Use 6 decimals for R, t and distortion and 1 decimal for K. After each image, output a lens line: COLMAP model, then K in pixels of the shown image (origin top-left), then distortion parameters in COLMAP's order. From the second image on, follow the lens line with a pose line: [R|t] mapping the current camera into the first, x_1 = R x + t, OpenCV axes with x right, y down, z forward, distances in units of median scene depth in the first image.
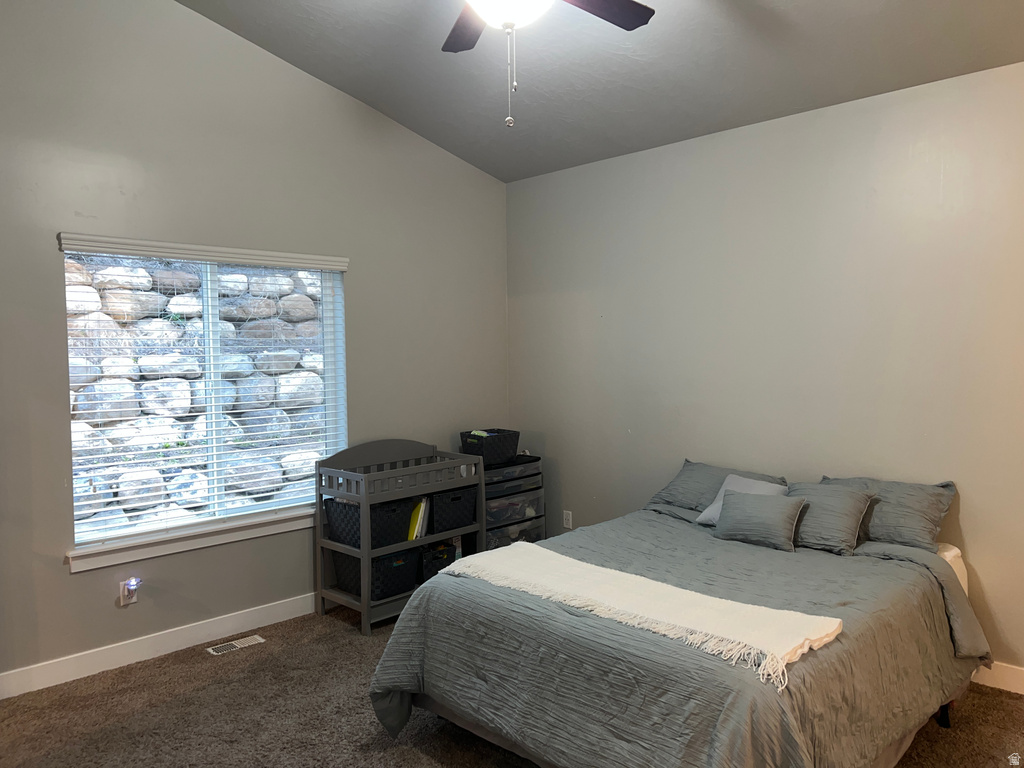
lens RADIAL K [[767.7, 0, 510.2], [0, 767.7, 381.8], [0, 0, 1]] dist [0.051450, -0.063119]
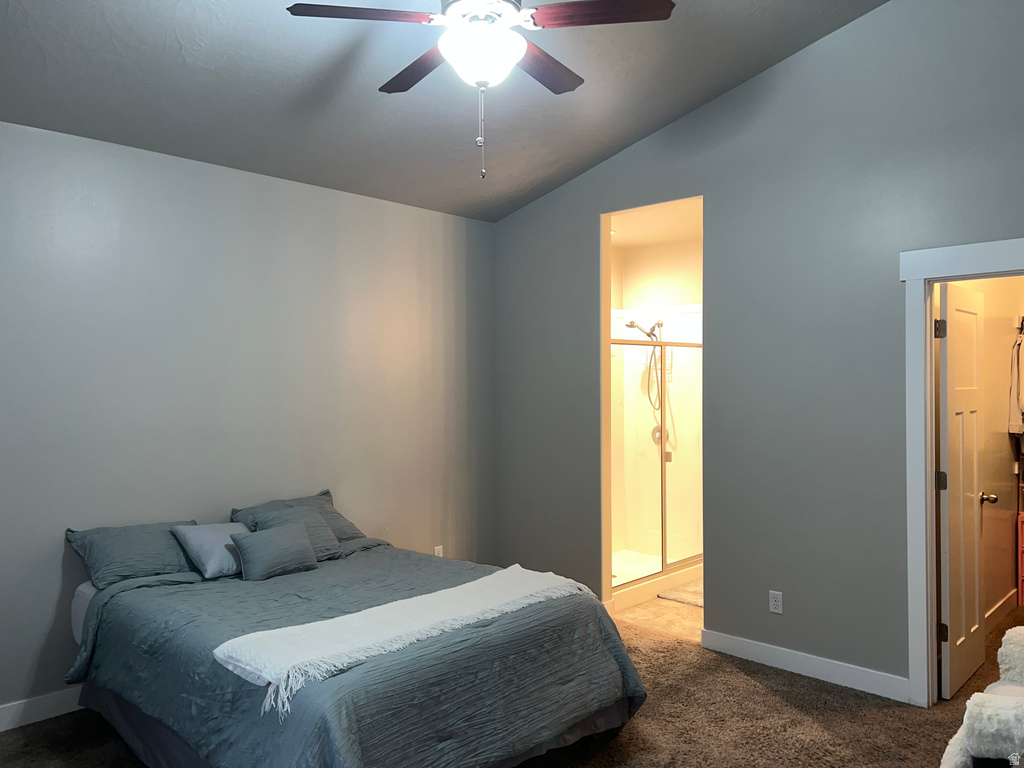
lens RADIAL K [[767.7, 0, 511.0], [0, 767.7, 384.2], [0, 0, 1]] dist [0.051450, -0.063119]
pose [[-0.026383, 0.005158, 0.999639, -1.010008], [0.050078, 0.998738, -0.003832, -0.040512], [-0.998397, 0.049958, -0.026608, 0.950989]]
